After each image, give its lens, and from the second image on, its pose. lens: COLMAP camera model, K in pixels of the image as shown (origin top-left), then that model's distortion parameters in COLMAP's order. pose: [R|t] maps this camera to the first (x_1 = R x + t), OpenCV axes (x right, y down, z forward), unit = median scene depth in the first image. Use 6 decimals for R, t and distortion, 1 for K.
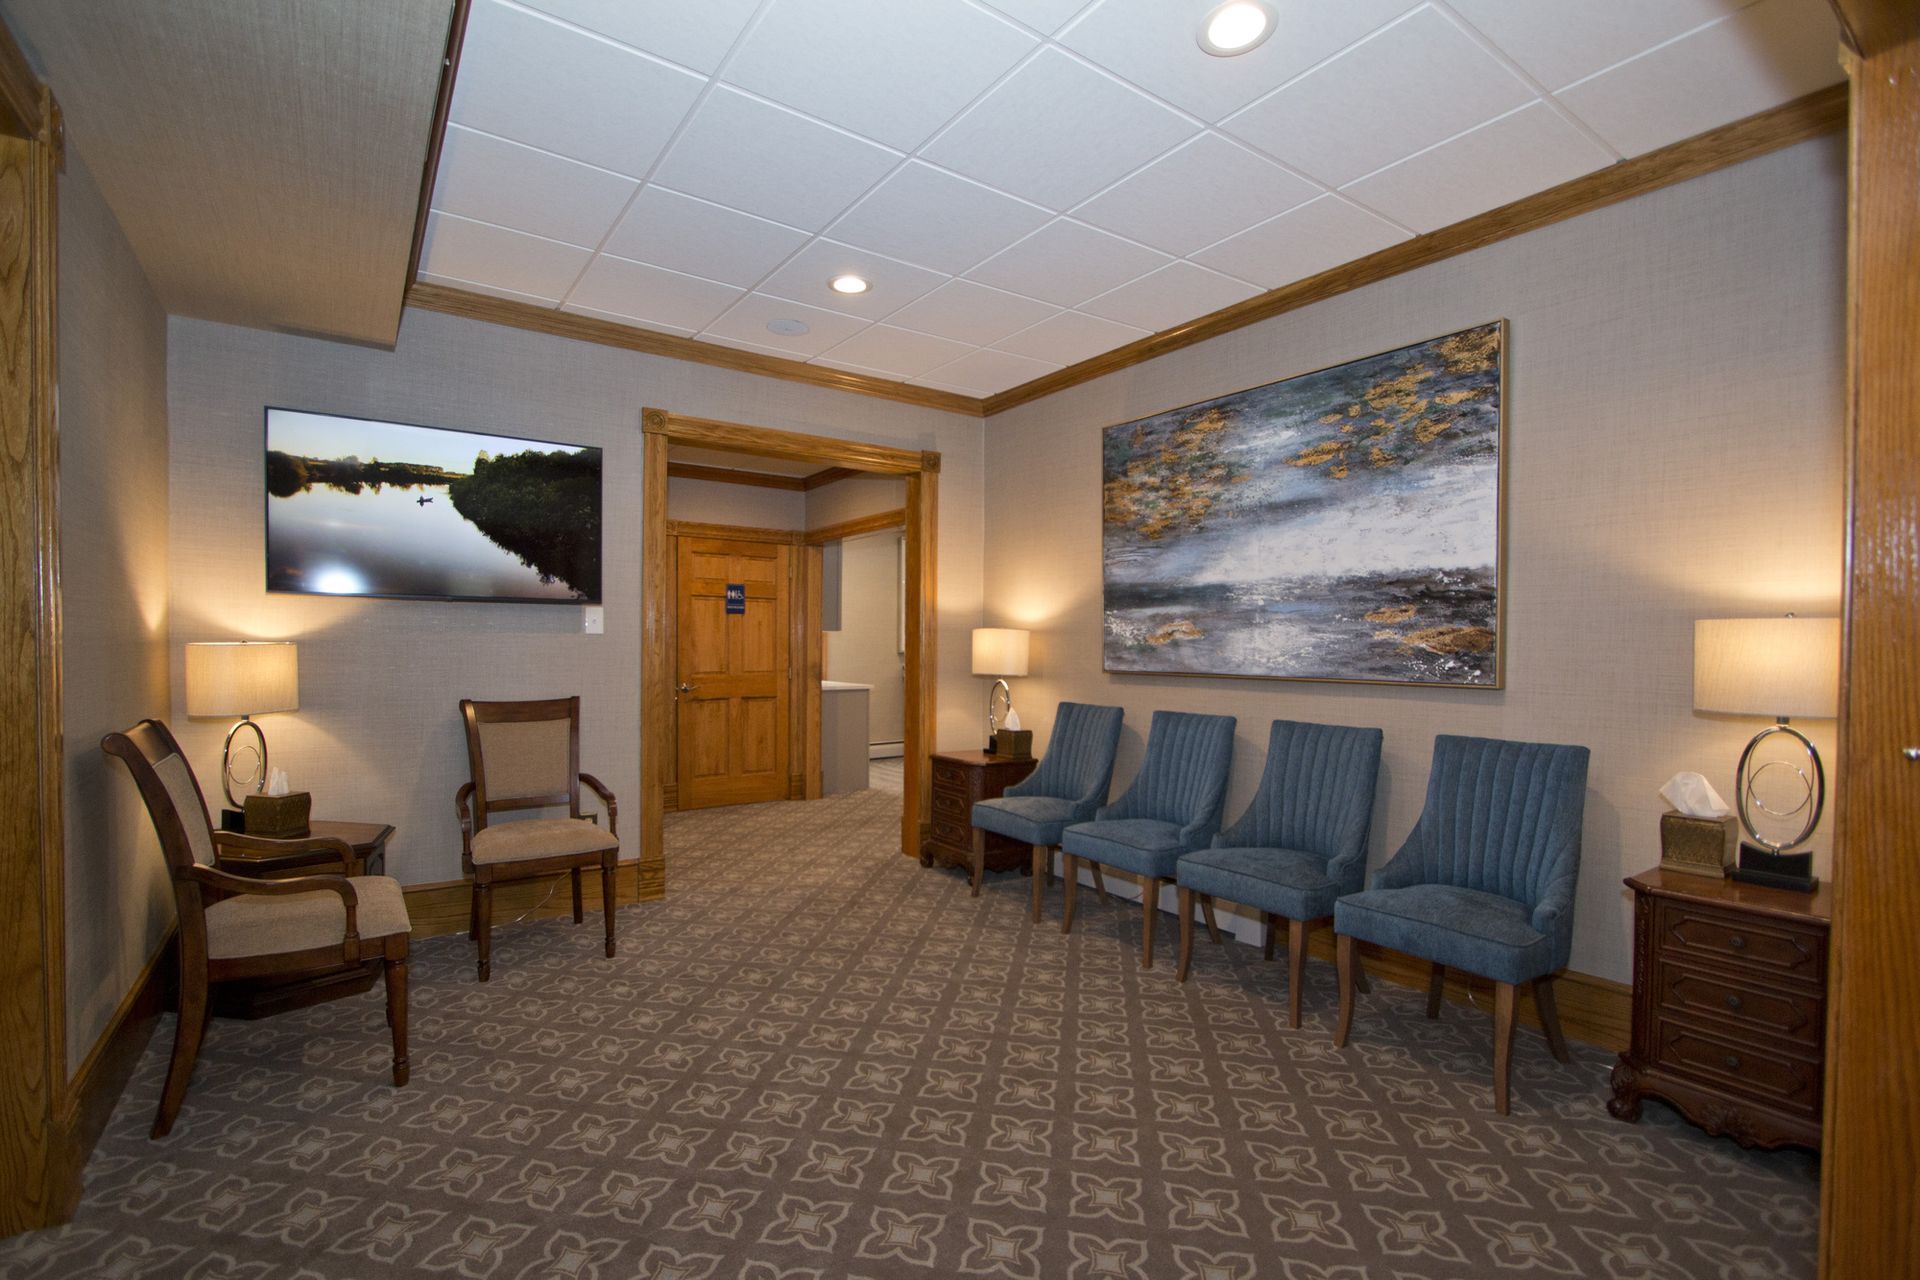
lens RADIAL K [[851.9, 0, 953.4], [0, 851.9, 655.8], [0, 0, 1]] dist [-0.029566, 0.002811]
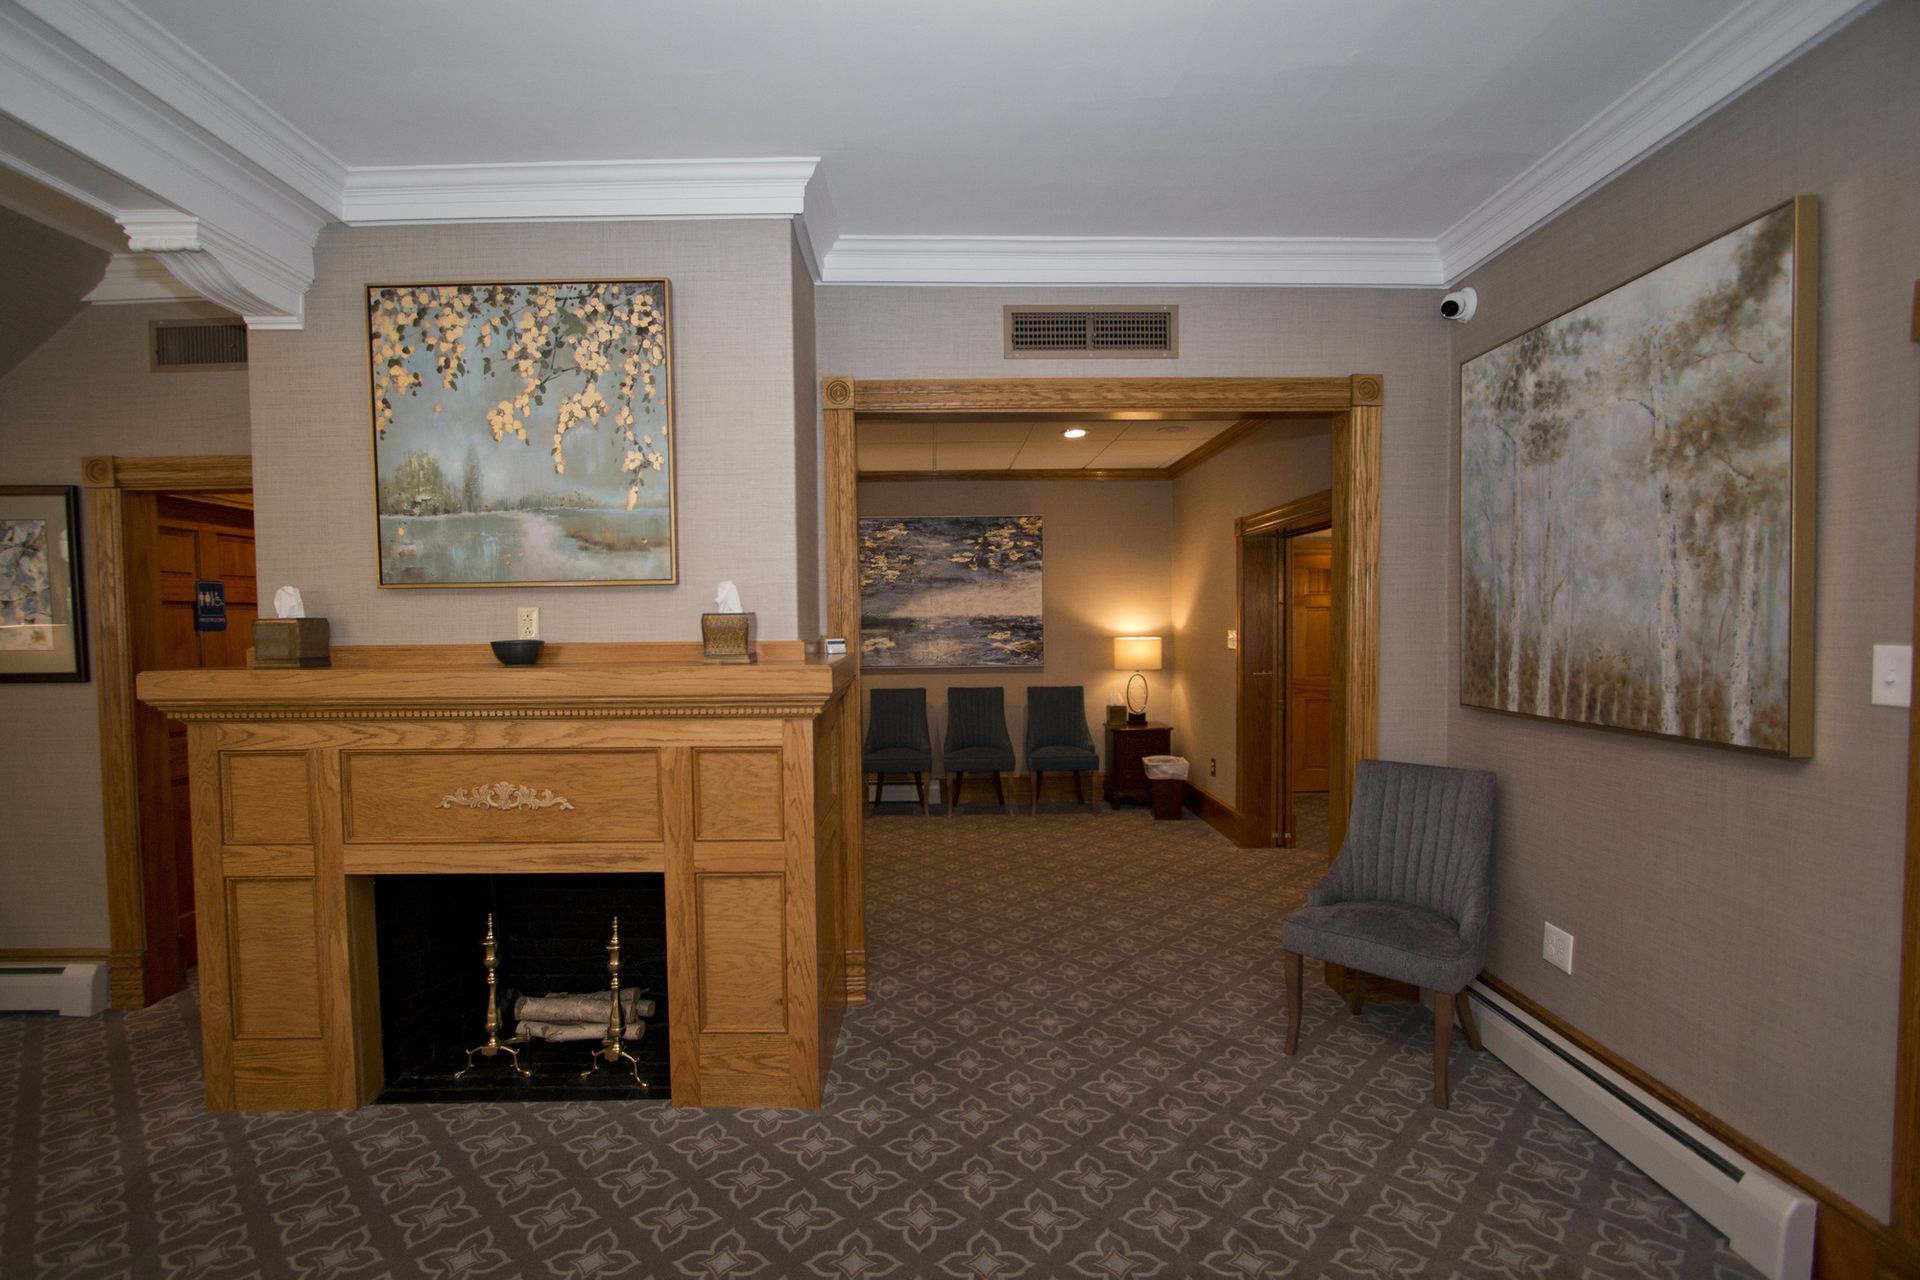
lens RADIAL K [[865.5, 0, 957.0], [0, 865.5, 652.0], [0, 0, 1]] dist [-0.023012, 0.003484]
pose [[0.546941, -0.040666, 0.836183, -1.257082], [0.029893, 0.999131, 0.029037, -0.064993], [-0.836637, 0.009115, 0.547682, -0.132199]]
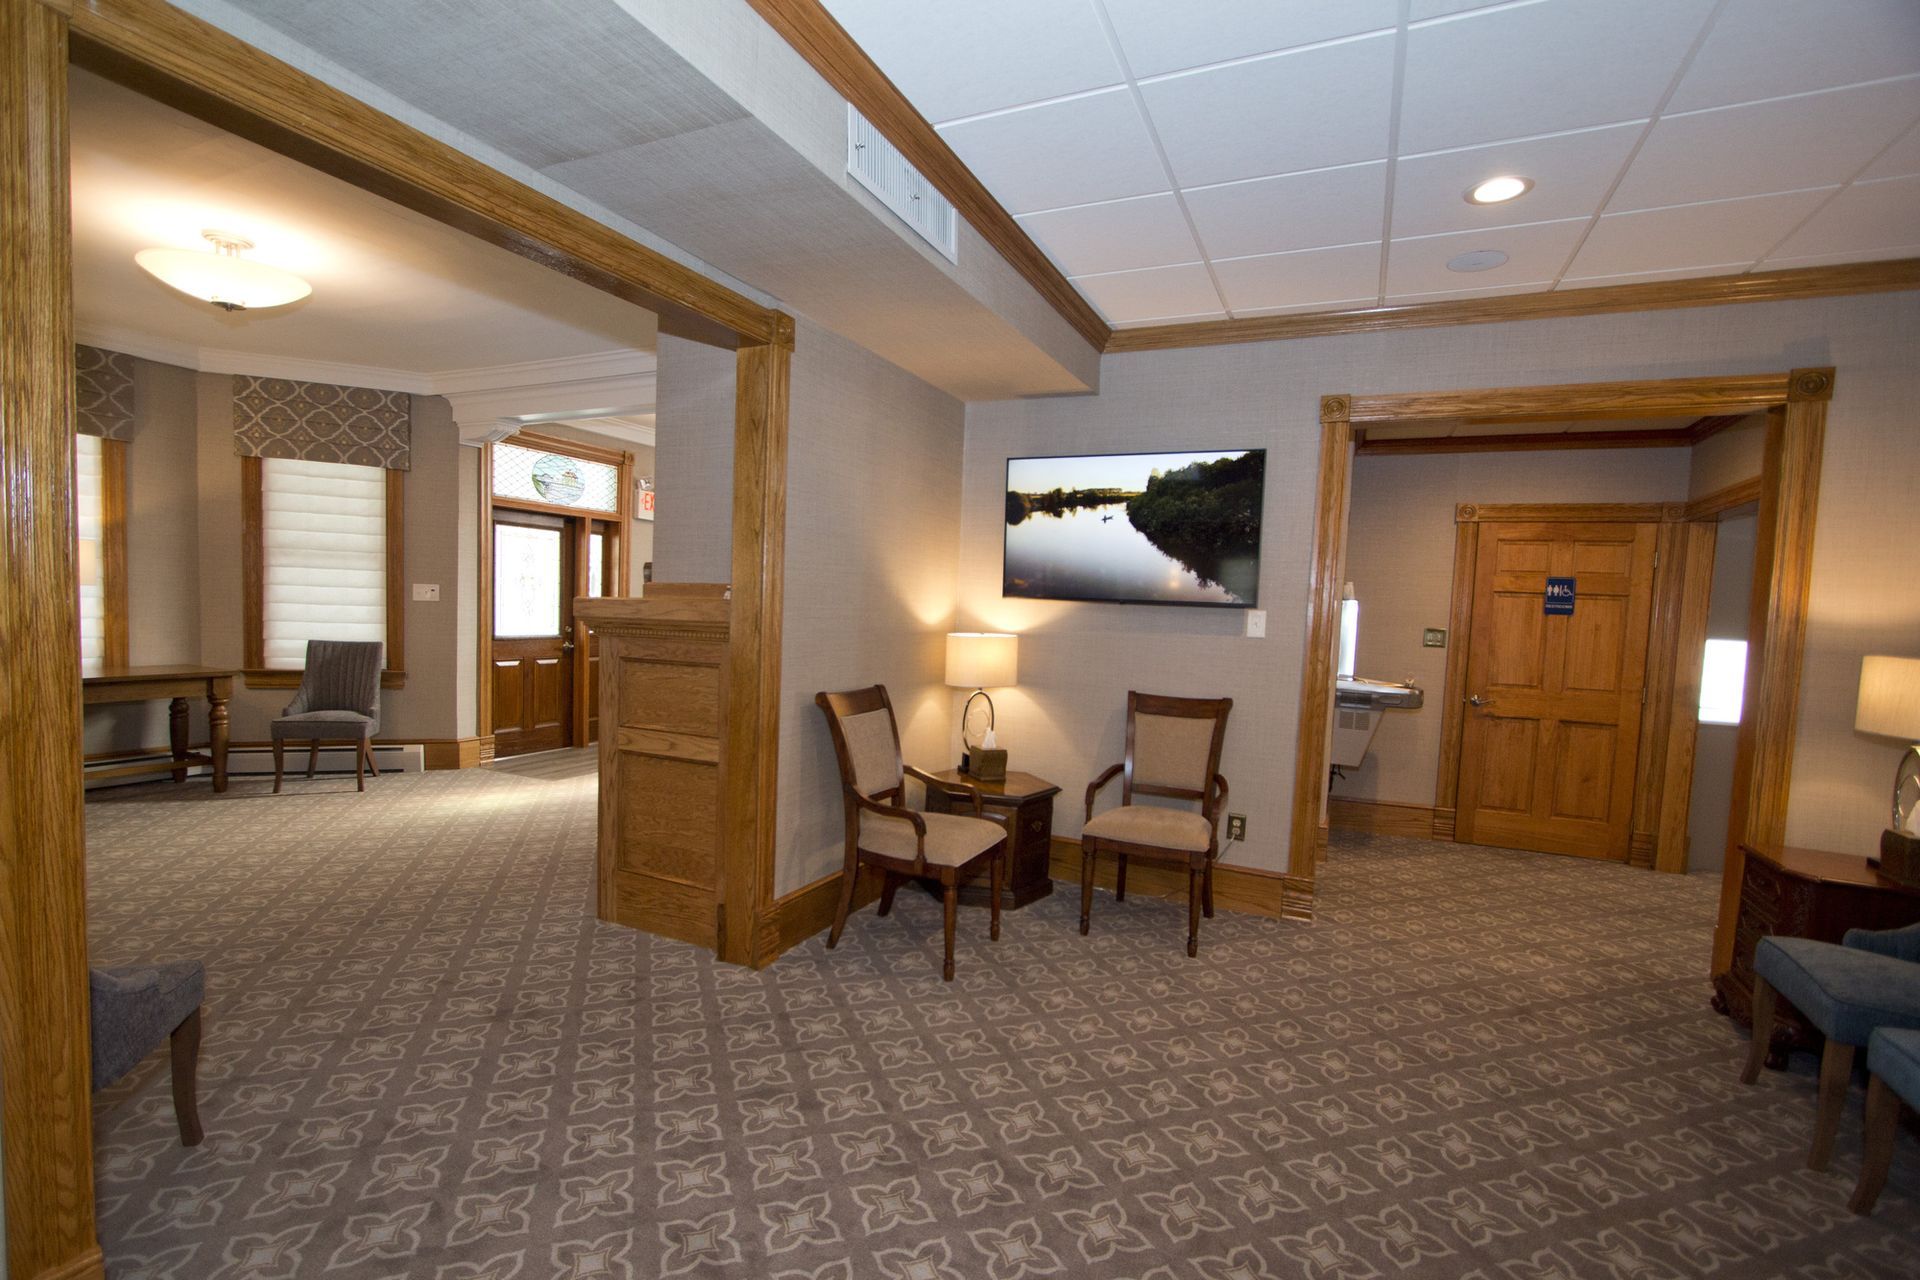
lens RADIAL K [[865.5, 0, 939.8], [0, 865.5, 656.2], [0, 0, 1]] dist [-0.023012, 0.003484]
pose [[0.491407, 0.065726, -0.868446, 0.310934], [-0.051024, 0.997608, 0.046630, -0.036629], [0.869434, 0.021397, 0.493586, 0.203833]]
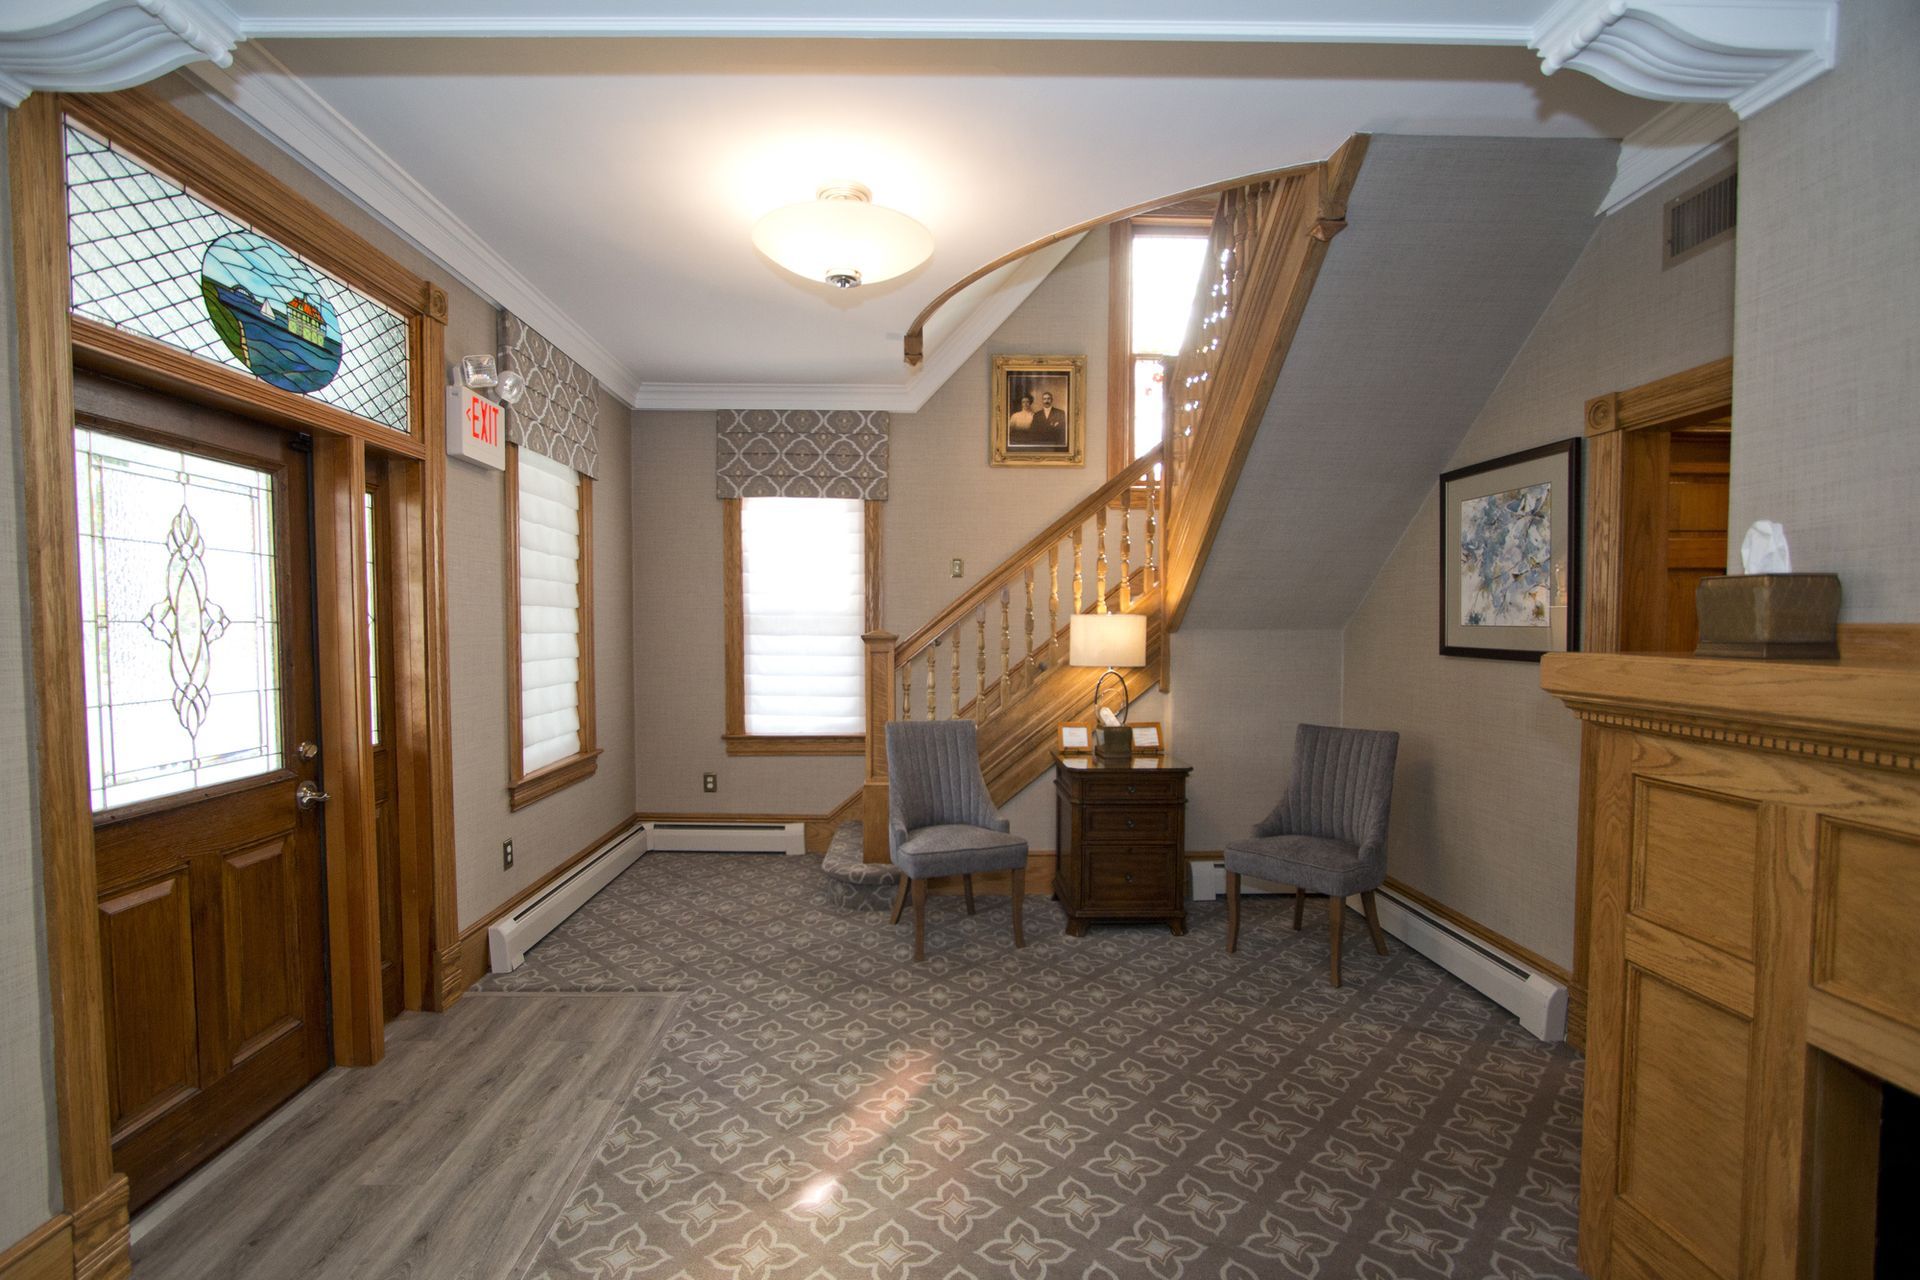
lens RADIAL K [[865.5, 0, 935.2], [0, 865.5, 662.5], [0, 0, 1]] dist [-0.023012, 0.003484]
pose [[0.833461, 0.017648, -0.552296, -1.078935], [-0.003298, 0.999631, 0.026966, -0.056058], [0.552568, -0.020654, 0.833212, 0.136613]]
